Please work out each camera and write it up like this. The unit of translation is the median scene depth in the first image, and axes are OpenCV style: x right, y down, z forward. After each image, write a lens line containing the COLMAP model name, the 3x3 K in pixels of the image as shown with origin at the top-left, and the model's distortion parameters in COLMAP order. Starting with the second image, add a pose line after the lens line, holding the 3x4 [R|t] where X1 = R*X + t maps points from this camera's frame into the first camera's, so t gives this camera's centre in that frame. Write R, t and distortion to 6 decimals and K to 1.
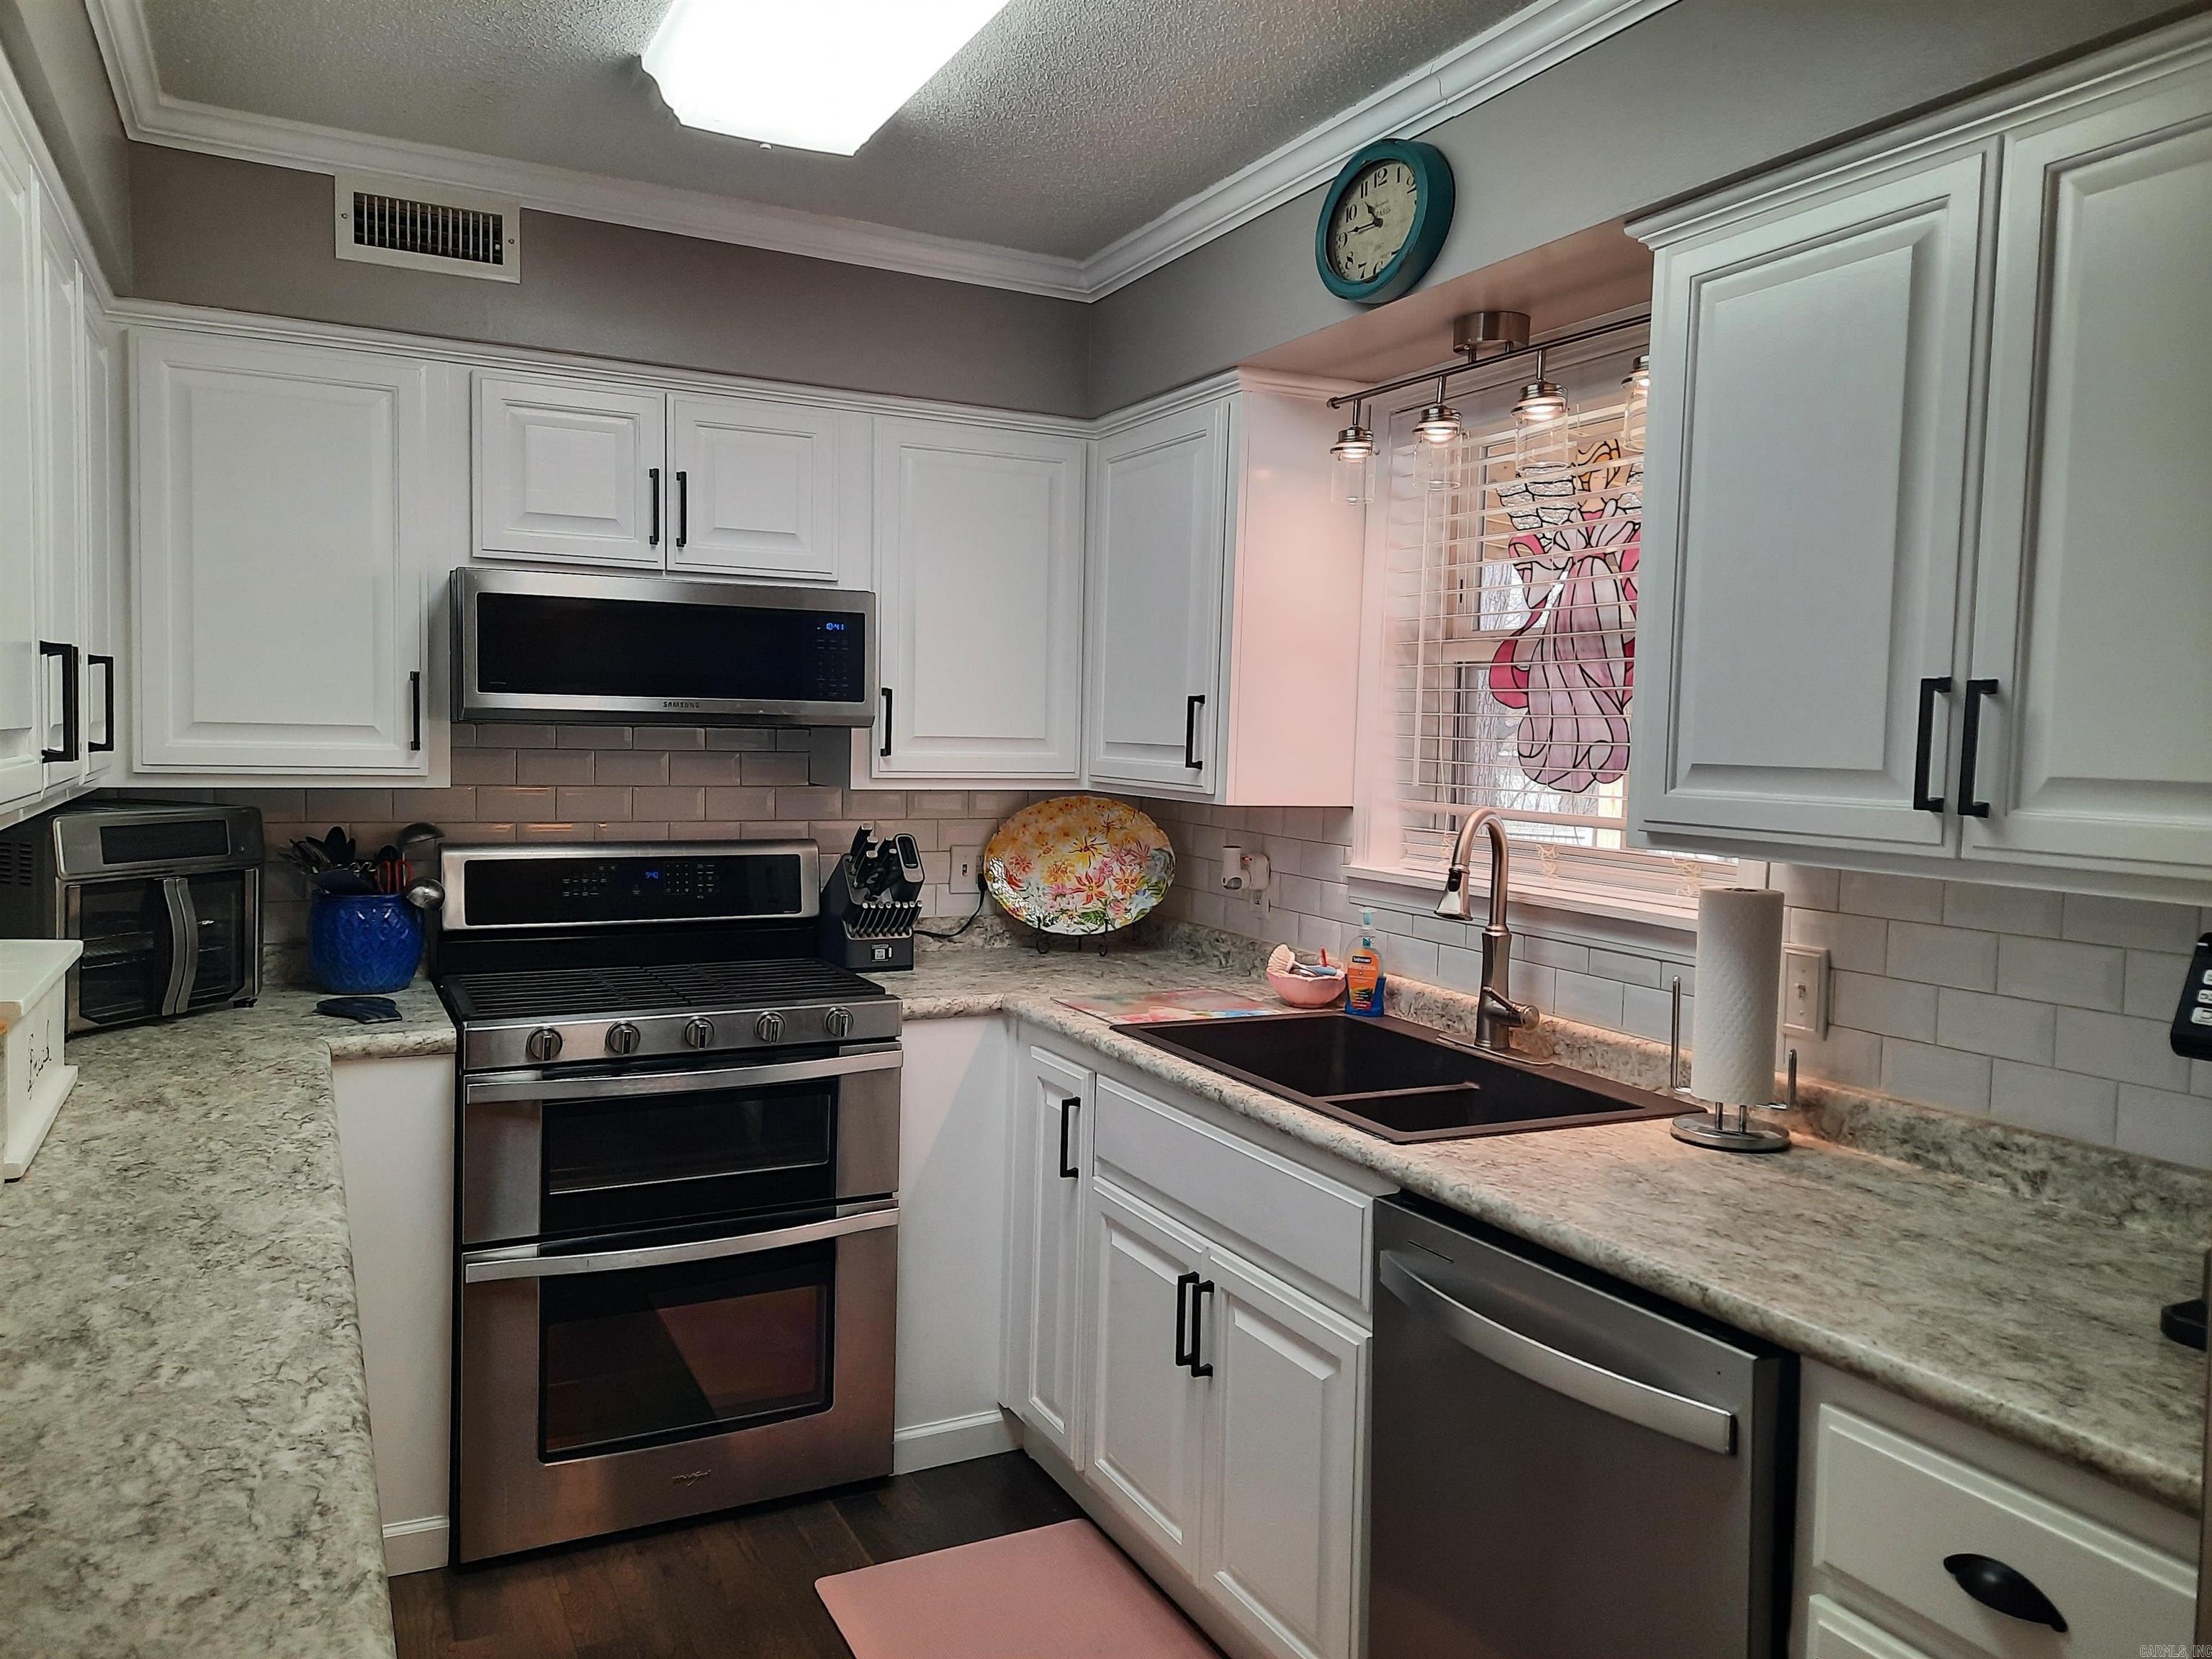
lens RADIAL K [[1611.8, 0, 1114.0], [0, 1611.8, 818.2], [0, 0, 1]] dist [0.045272, -0.036019]
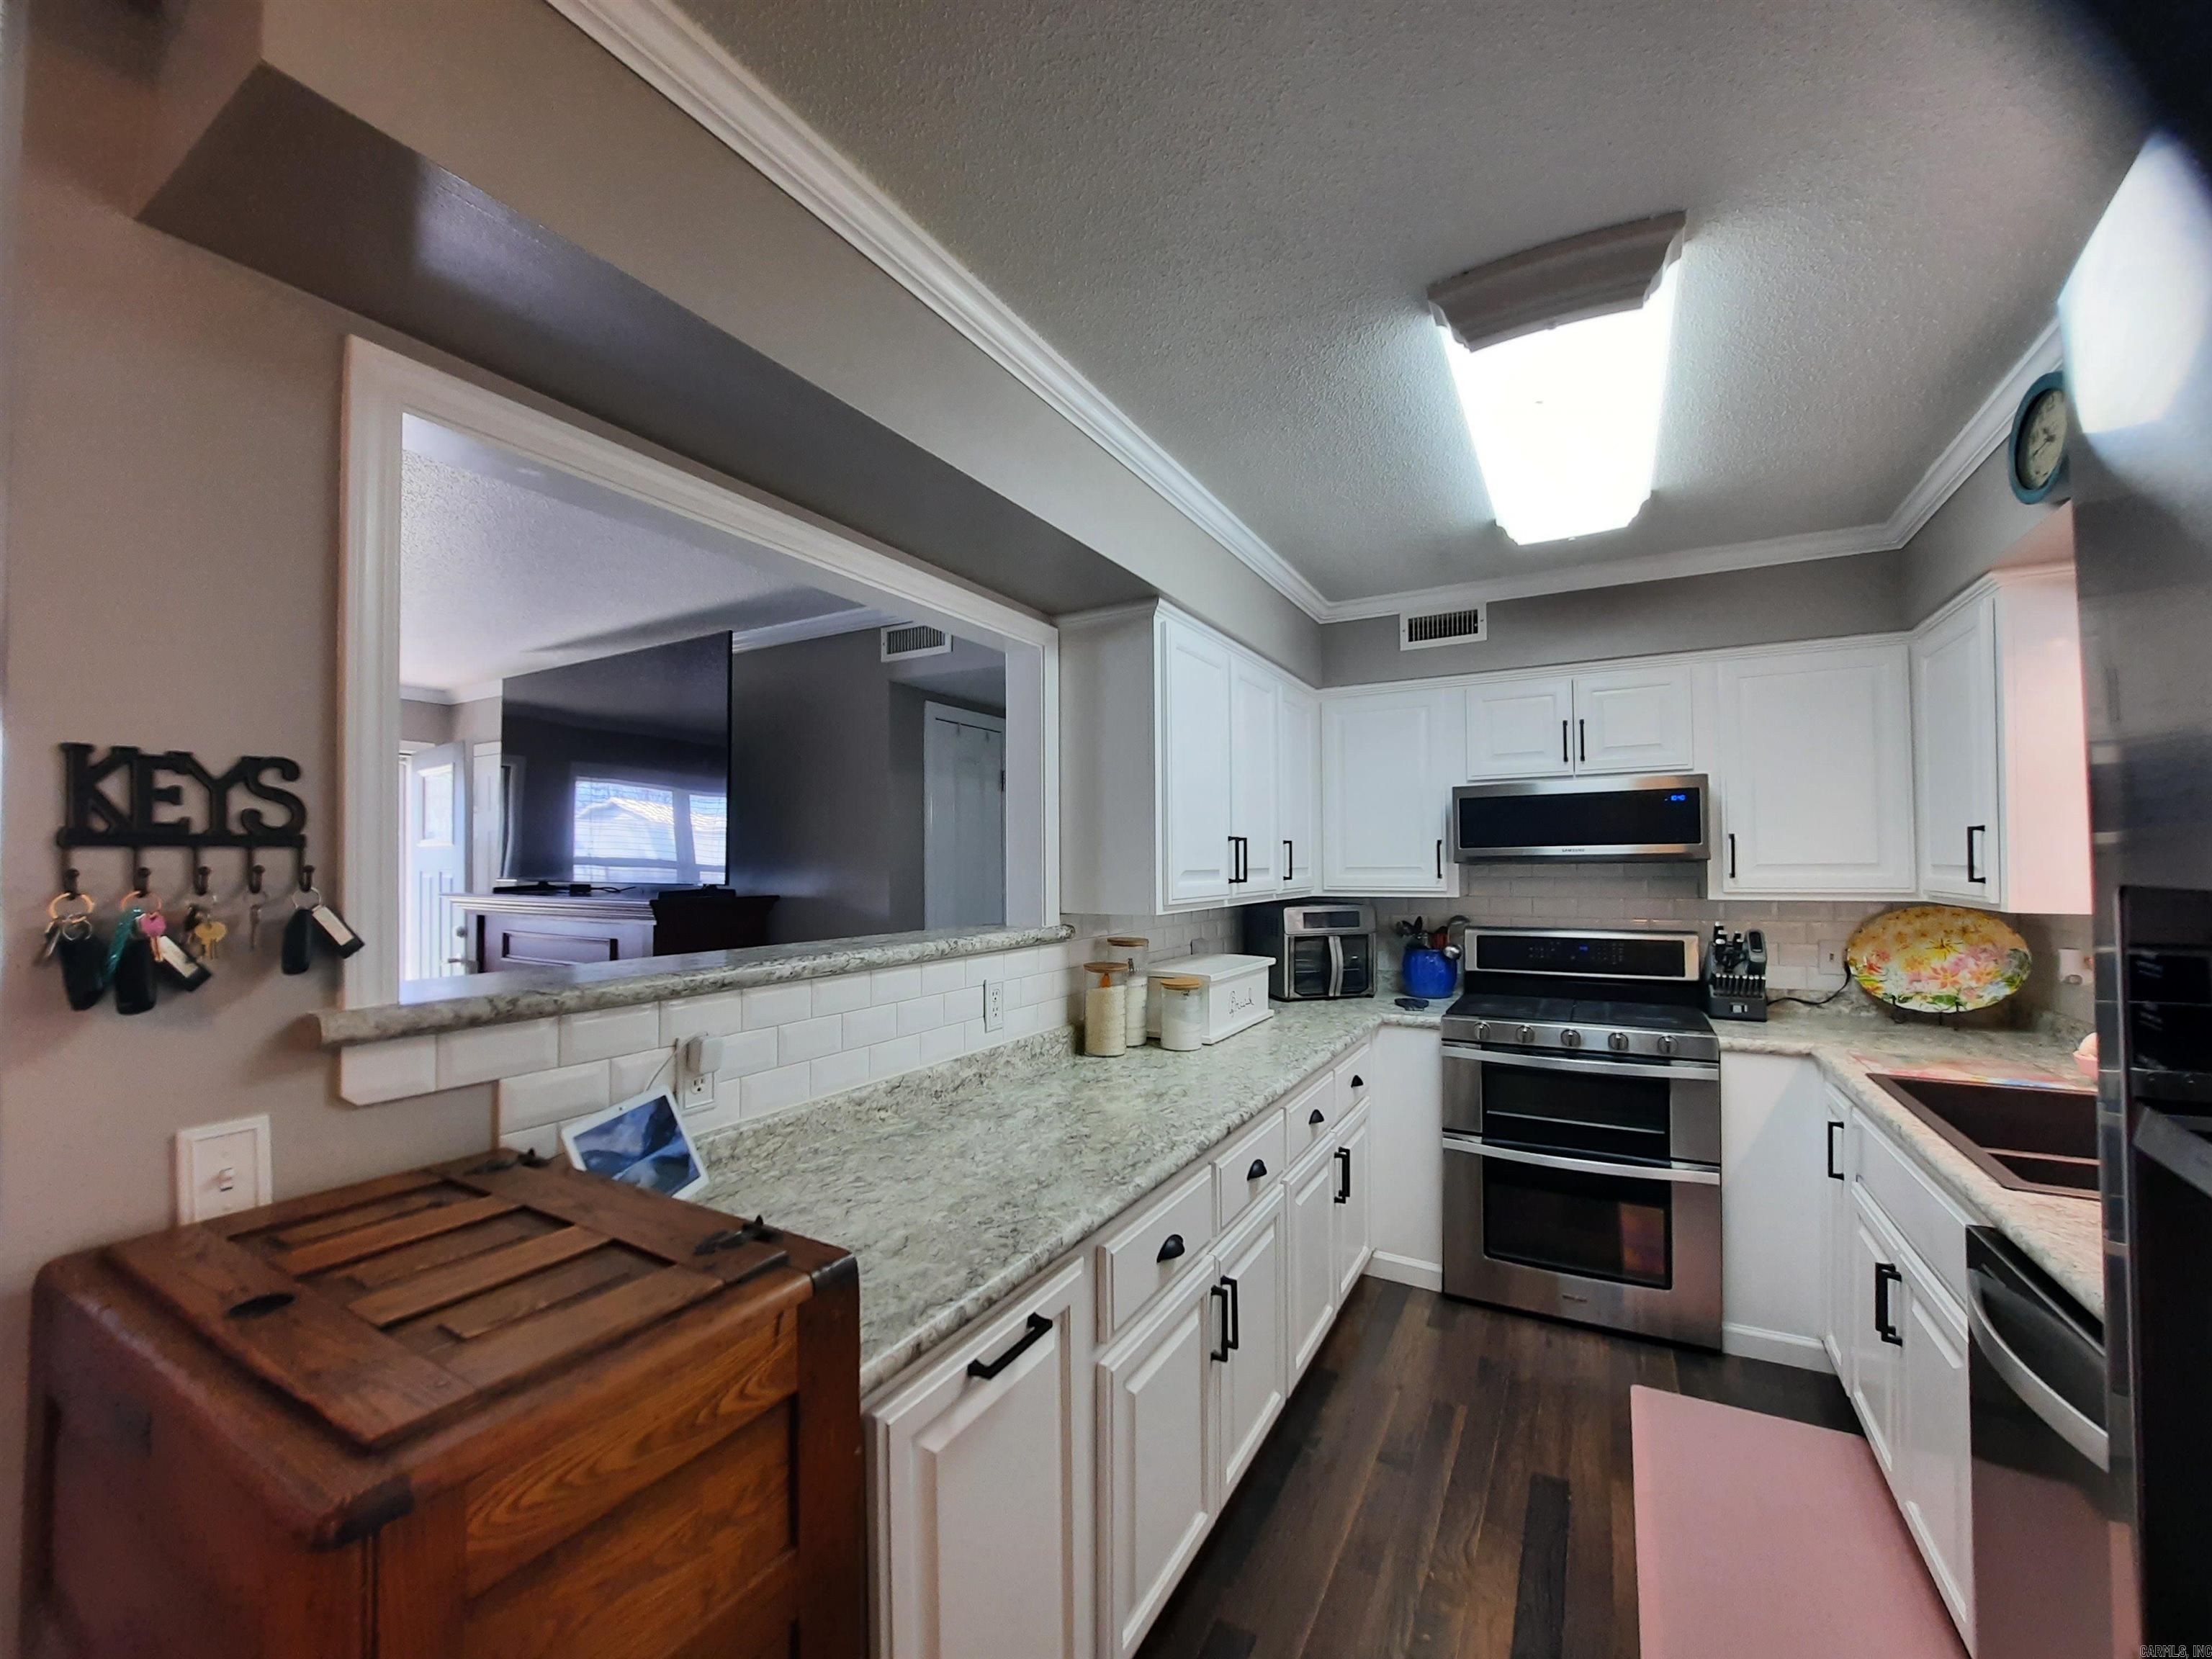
lens RADIAL K [[876.2, 0, 1100.8], [0, 876.2, 846.0], [0, 0, 1]] dist [-0.023208, 0.001082]
pose [[0.548661, -0.045012, -0.834832, 0.259330], [-0.027300, 0.997053, -0.071701, 0.007967], [0.835599, 0.062130, 0.545815, 0.053733]]
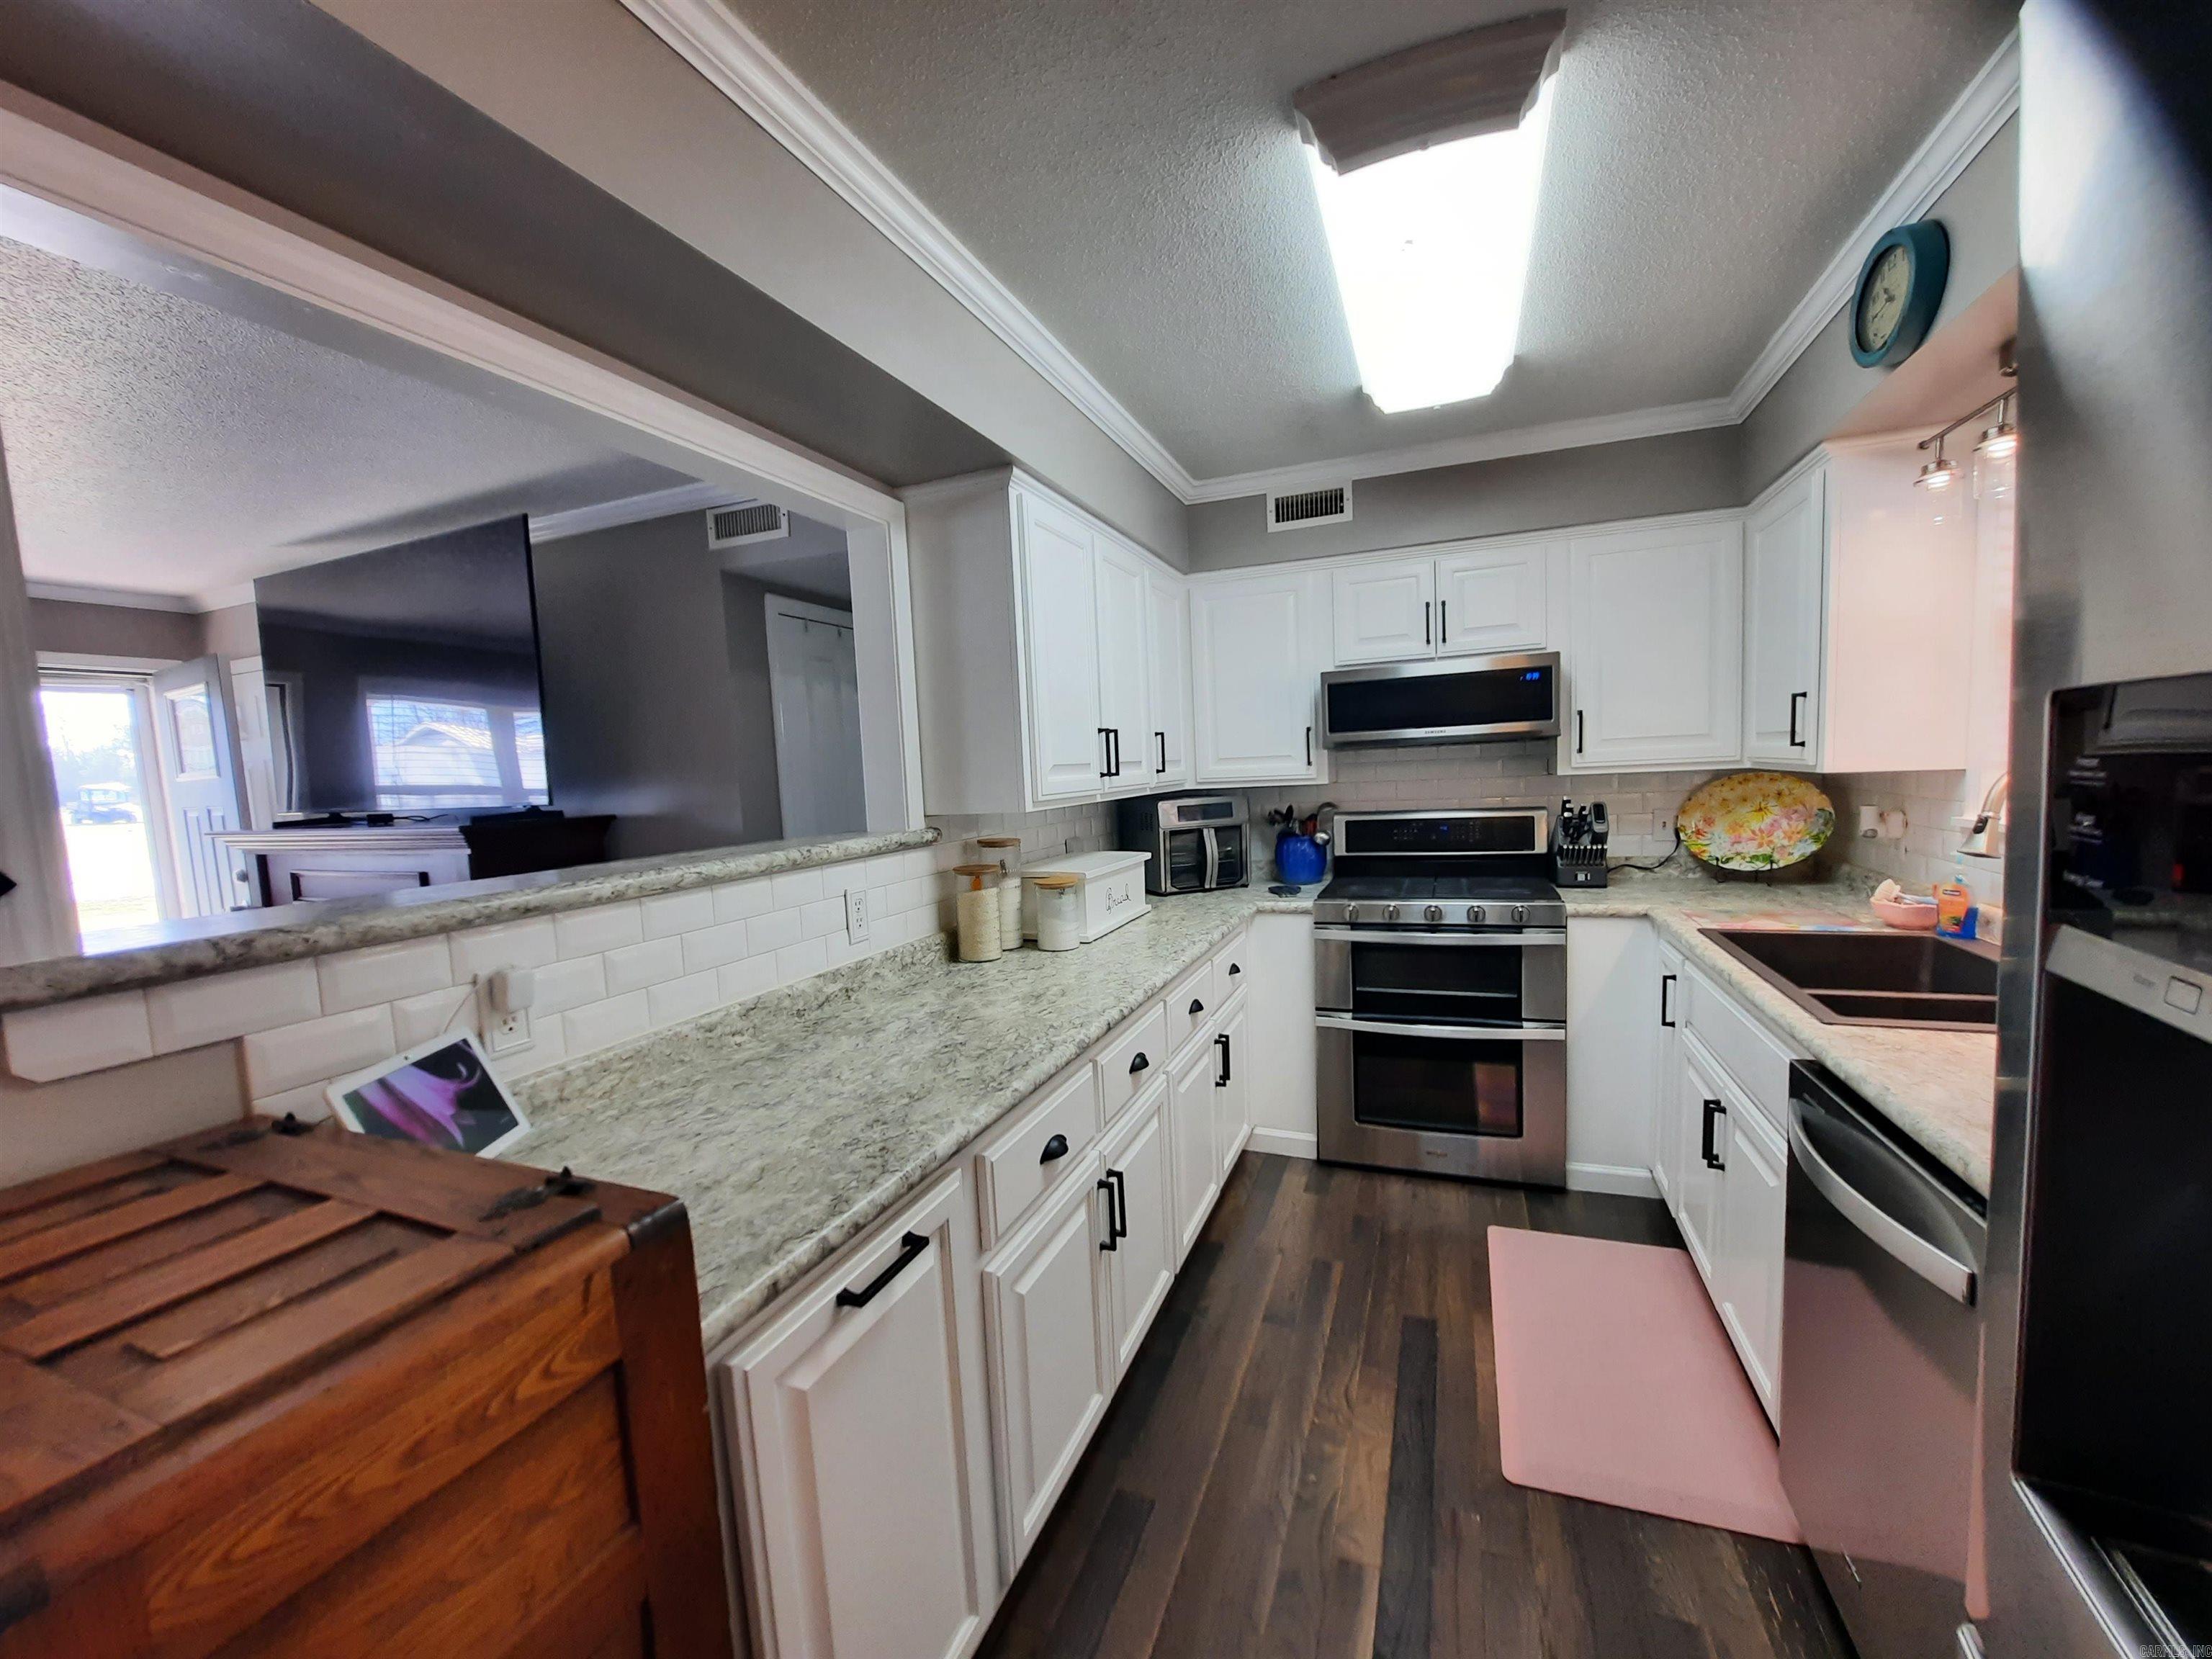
lens RADIAL K [[876.2, 0, 1098.2], [0, 876.2, 848.5], [0, 0, 1]] dist [-0.023208, 0.001082]
pose [[0.656875, 0.013892, -0.753871, 0.233376], [0.021337, 0.999087, 0.037002, 0.016726], [0.753697, -0.040391, 0.655979, 0.082086]]
